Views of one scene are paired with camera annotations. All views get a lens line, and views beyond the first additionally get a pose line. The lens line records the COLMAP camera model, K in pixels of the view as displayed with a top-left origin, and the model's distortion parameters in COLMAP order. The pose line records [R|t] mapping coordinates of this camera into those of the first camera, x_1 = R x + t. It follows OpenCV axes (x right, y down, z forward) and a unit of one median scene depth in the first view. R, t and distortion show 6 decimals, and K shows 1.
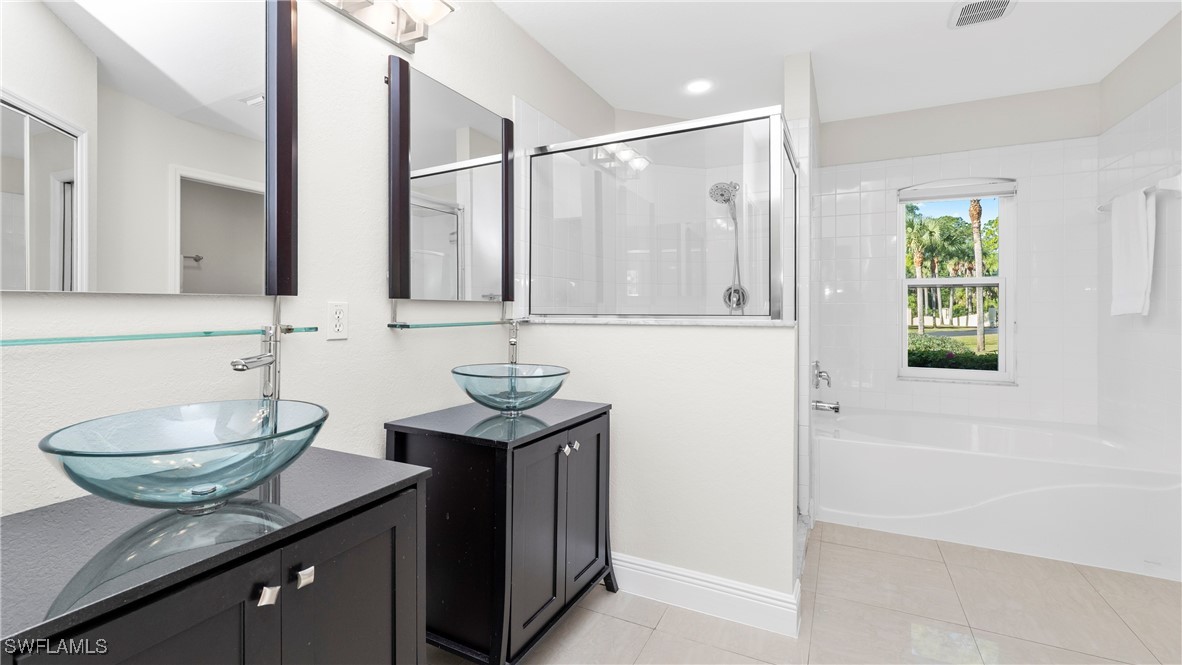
lens RADIAL K [[505.6, 0, 595.5], [0, 505.6, 329.9], [0, 0, 1]] dist [-0.001081, -0.000066]
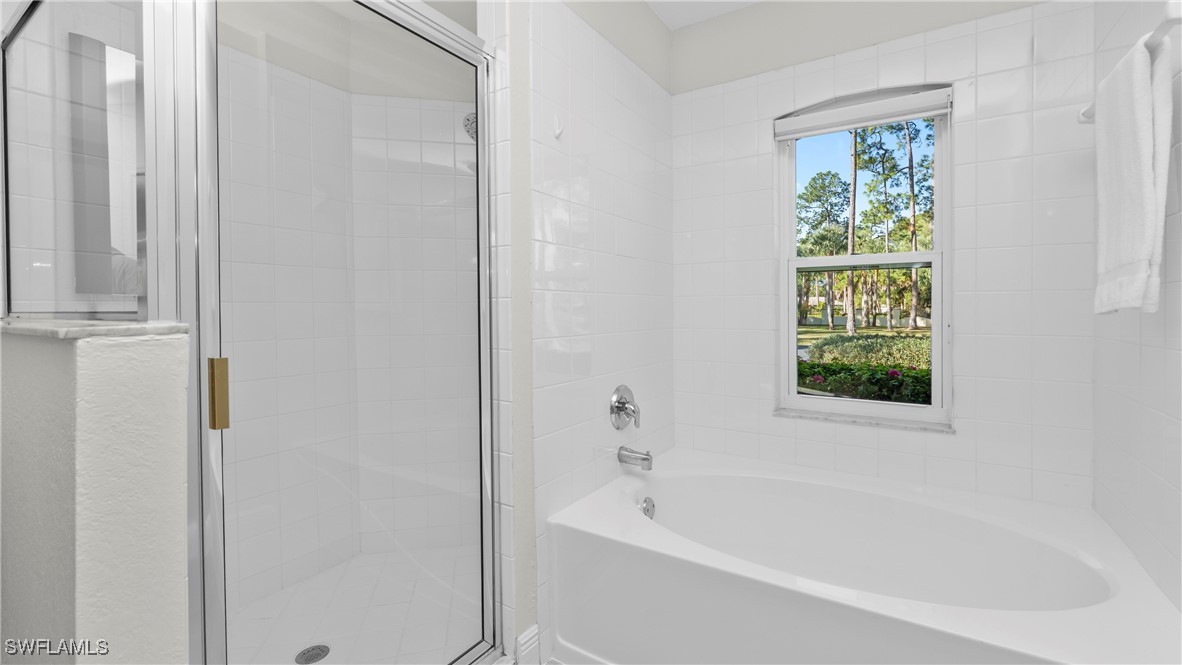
lens RADIAL K [[505.6, 0, 586.2], [0, 505.6, 319.8], [0, 0, 1]] dist [-0.001081, -0.000066]
pose [[0.993790, -0.002542, -0.111240, 0.573320], [0.001240, 0.999930, -0.011774, -0.015590], [0.111262, 0.011563, 0.993724, 0.444436]]
